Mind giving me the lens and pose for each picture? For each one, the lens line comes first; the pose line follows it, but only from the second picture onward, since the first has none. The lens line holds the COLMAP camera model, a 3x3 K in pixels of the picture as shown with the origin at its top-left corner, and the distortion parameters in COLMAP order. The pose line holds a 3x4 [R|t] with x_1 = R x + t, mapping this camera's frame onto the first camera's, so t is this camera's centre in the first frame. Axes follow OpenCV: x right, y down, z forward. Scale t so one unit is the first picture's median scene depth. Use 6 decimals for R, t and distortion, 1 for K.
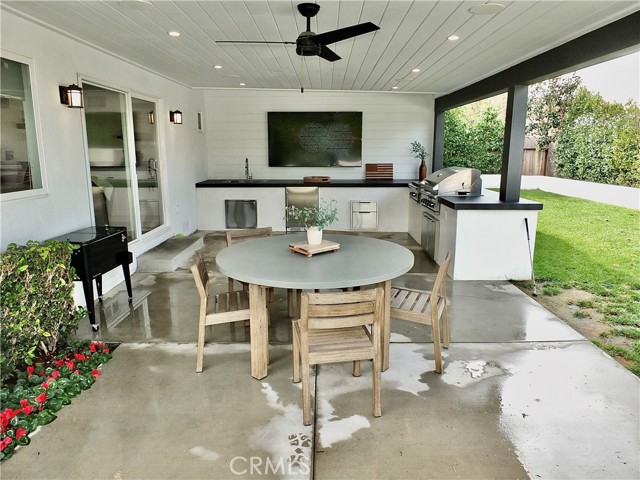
lens RADIAL K [[443.3, 0, 317.3], [0, 443.3, 237.4], [0, 0, 1]] dist [-0.020226, 0.006325]
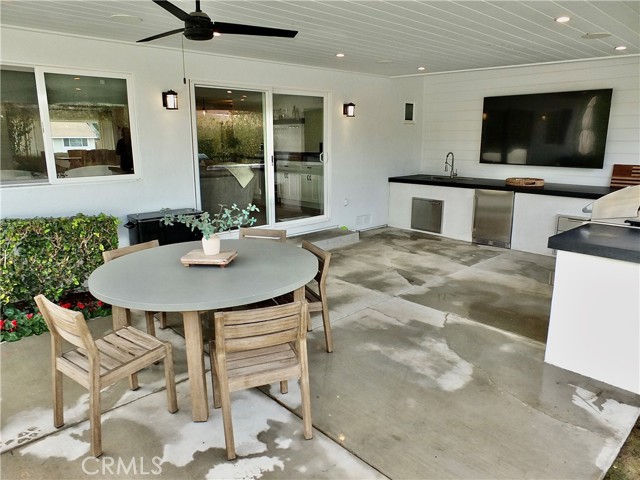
lens RADIAL K [[443.3, 0, 317.3], [0, 443.3, 237.4], [0, 0, 1]] dist [-0.020226, 0.006325]
pose [[0.689877, 0.156370, -0.706837, 0.315453], [-0.140827, 0.986728, 0.080842, -0.049518], [0.710097, 0.043771, 0.702742, 0.218880]]
